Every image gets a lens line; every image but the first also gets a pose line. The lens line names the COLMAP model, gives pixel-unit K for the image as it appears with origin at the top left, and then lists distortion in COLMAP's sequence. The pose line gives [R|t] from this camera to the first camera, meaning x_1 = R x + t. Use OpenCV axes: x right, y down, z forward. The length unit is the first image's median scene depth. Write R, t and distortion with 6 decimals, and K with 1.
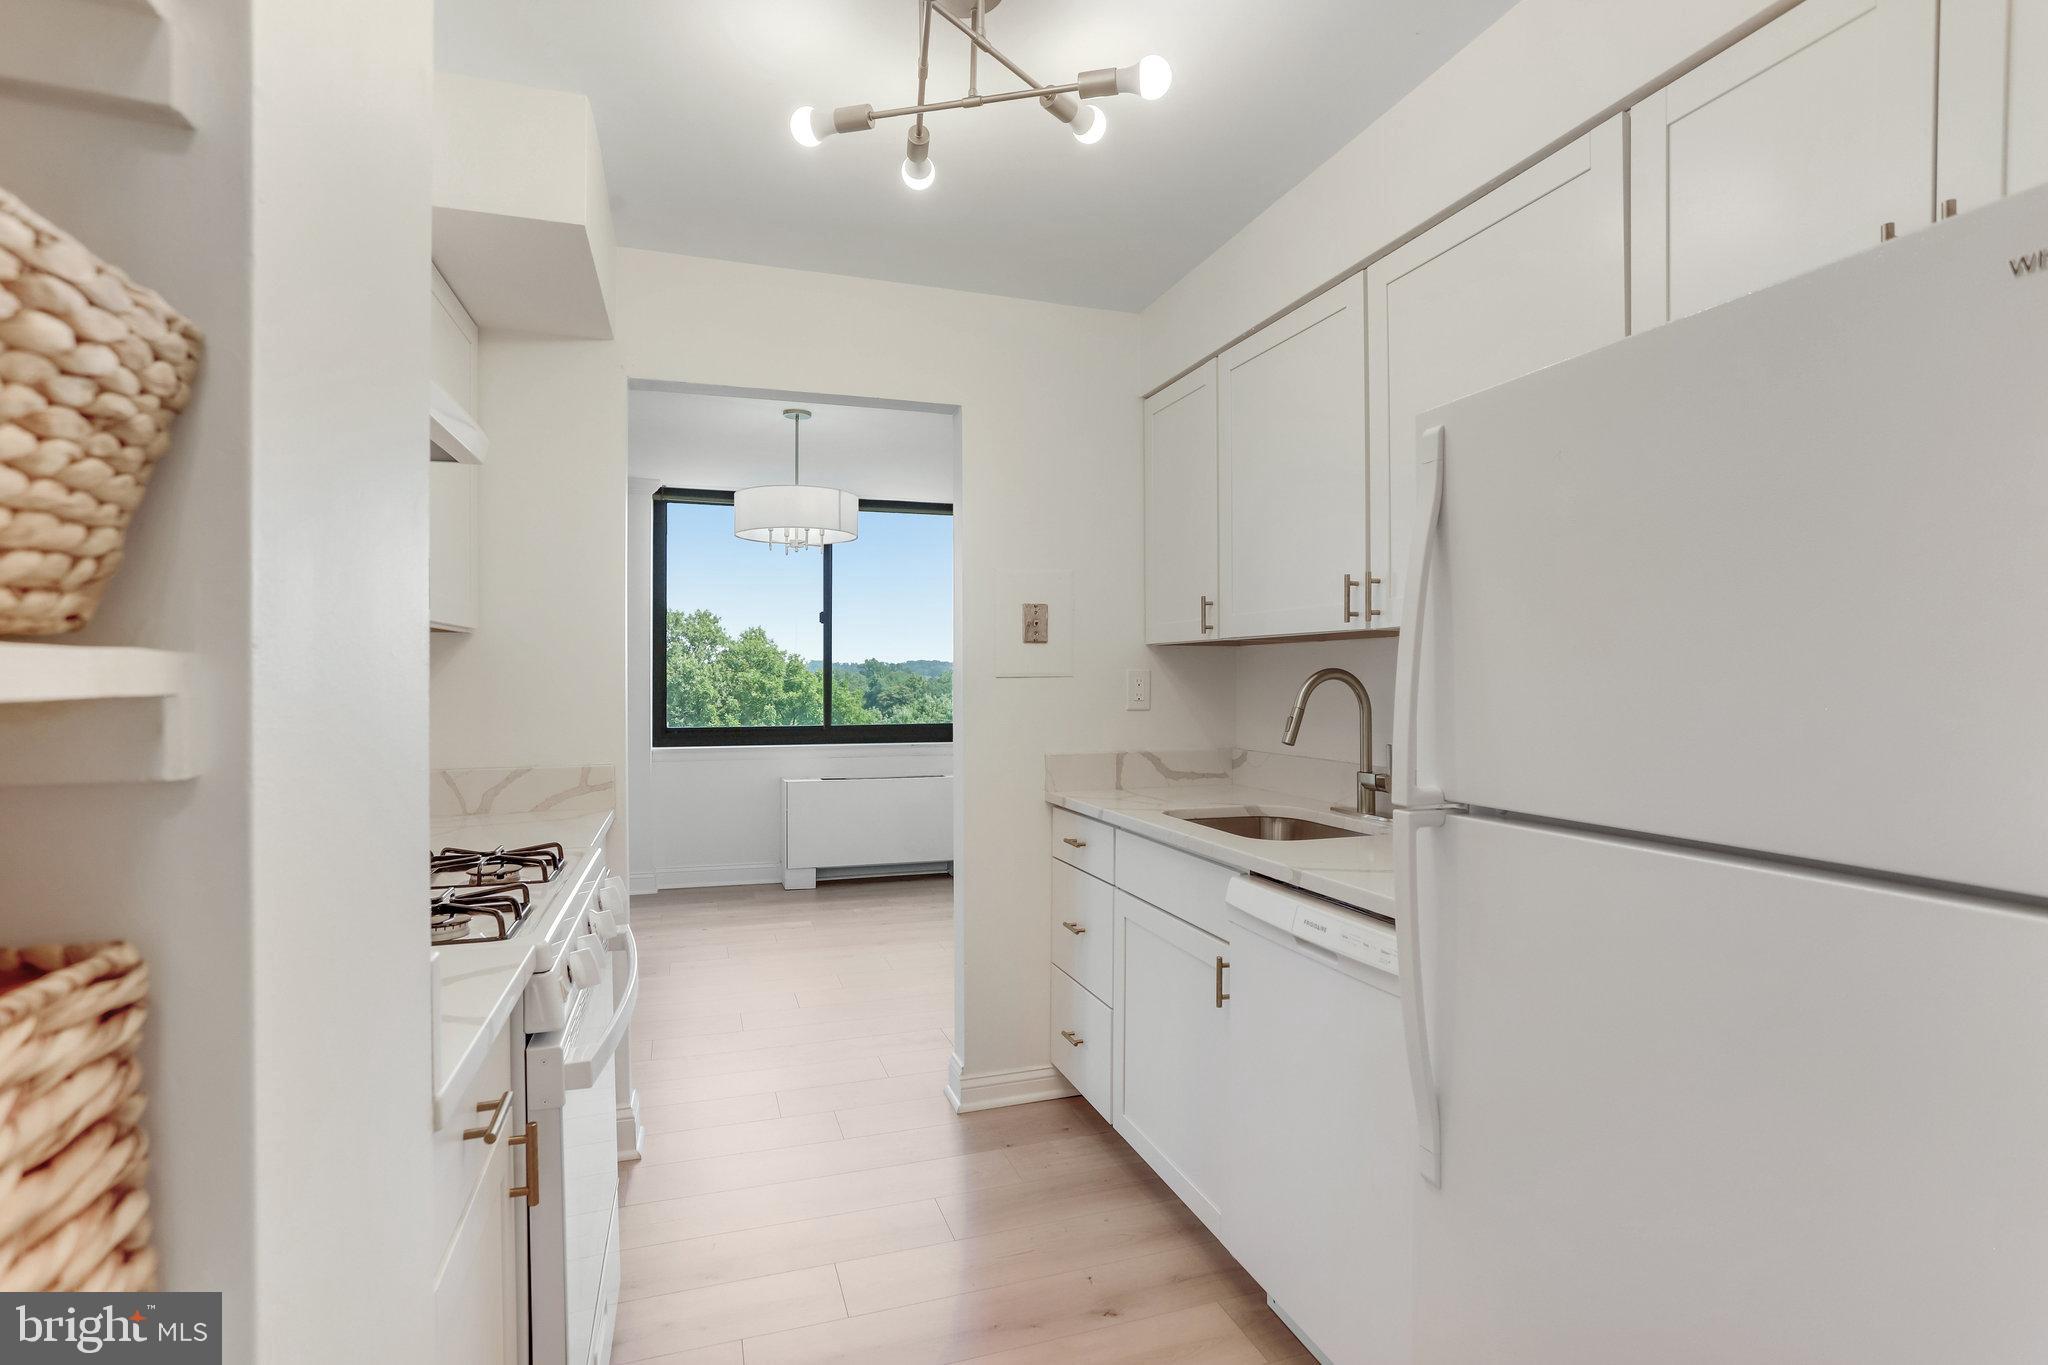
lens RADIAL K [[990.1, 0, 1007.7], [0, 990.1, 685.0], [0, 0, 1]] dist [-0.065992, 0.035510]
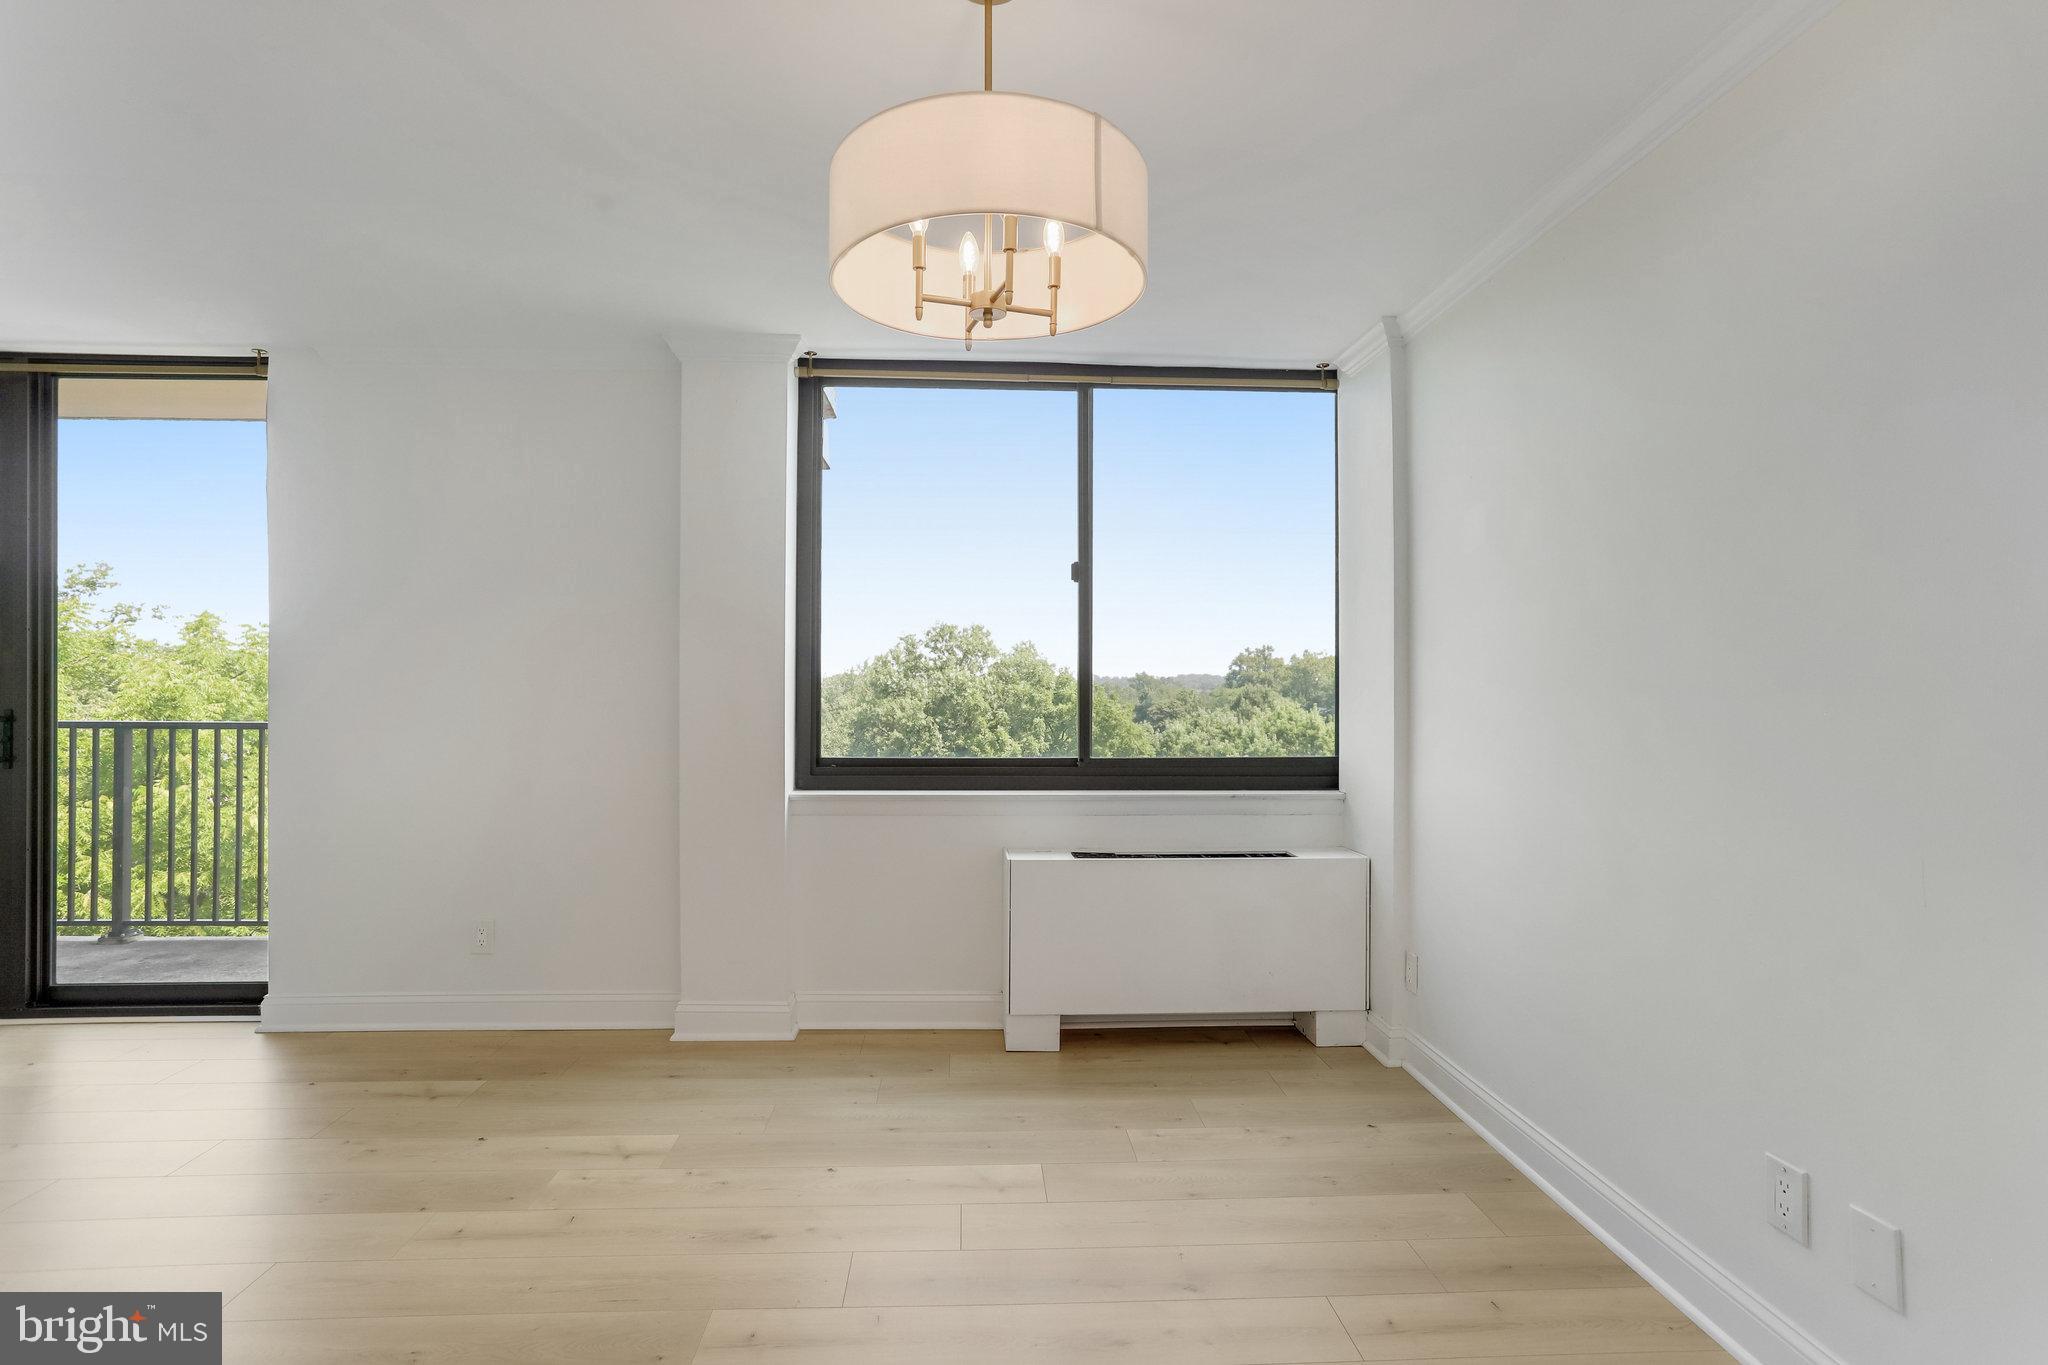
lens RADIAL K [[990.1, 0, 1007.7], [0, 990.1, 685.0], [0, 0, 1]] dist [-0.065992, 0.035510]
pose [[0.963314, 0.002173, -0.268369, -0.076573], [-0.005863, 0.999899, -0.012949, 0.006500], [0.268314, 0.014047, 0.963229, 0.468842]]
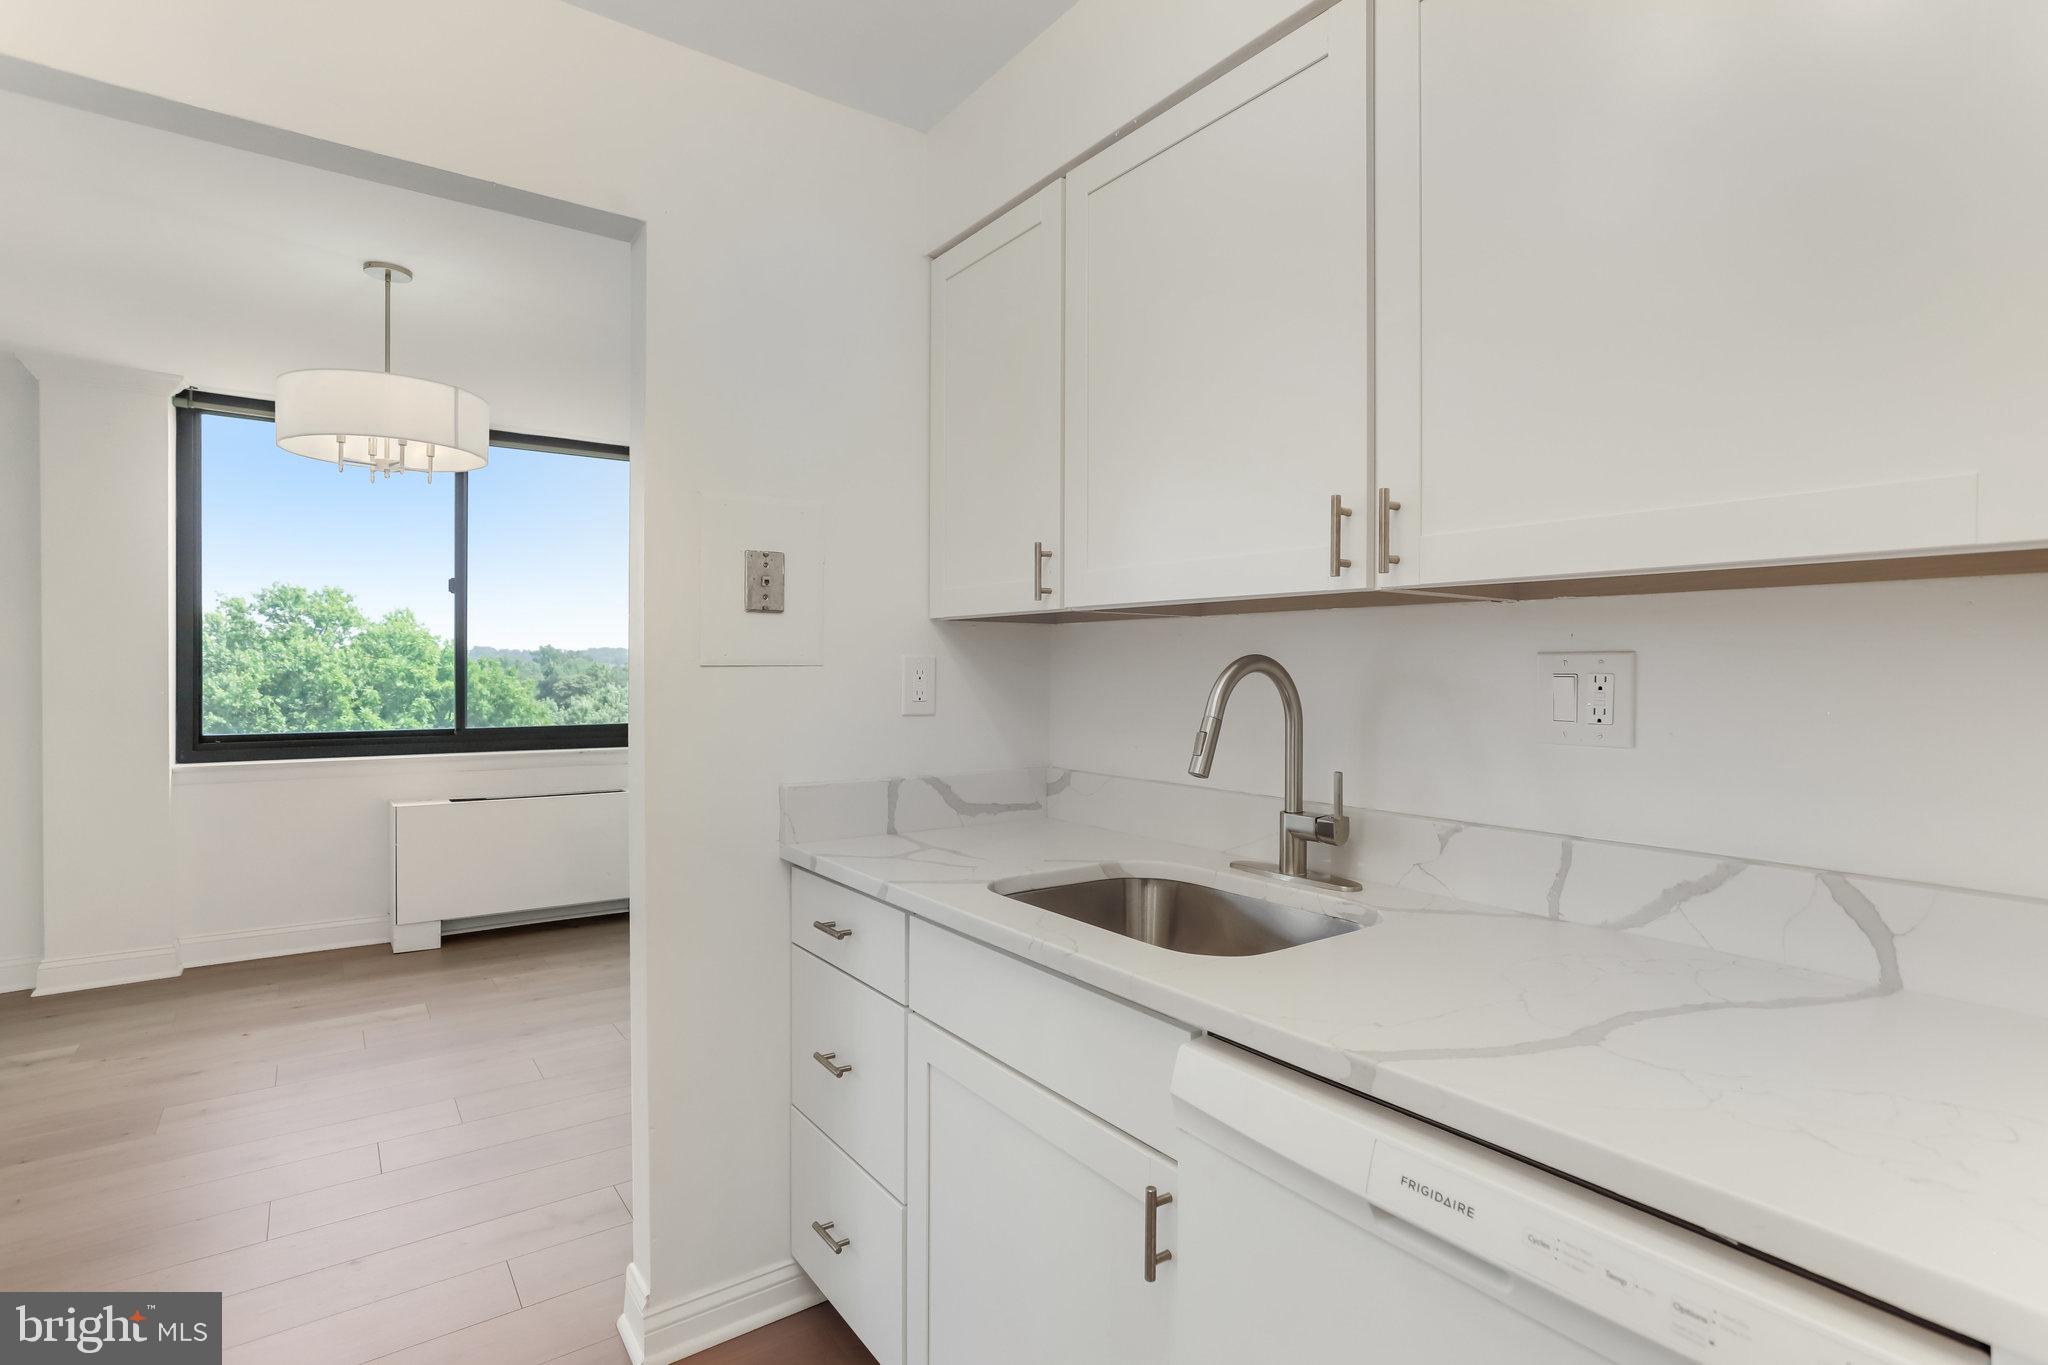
lens RADIAL K [[980.8, 0, 1025.1], [0, 980.8, 678.2], [0, 0, 1]] dist [-0.056801, 0.032122]
pose [[0.948714, 0.002089, 0.316128, -0.006032], [-0.003221, 0.999990, 0.003059, -0.001287], [-0.316119, -0.003921, 0.948711, 0.176768]]
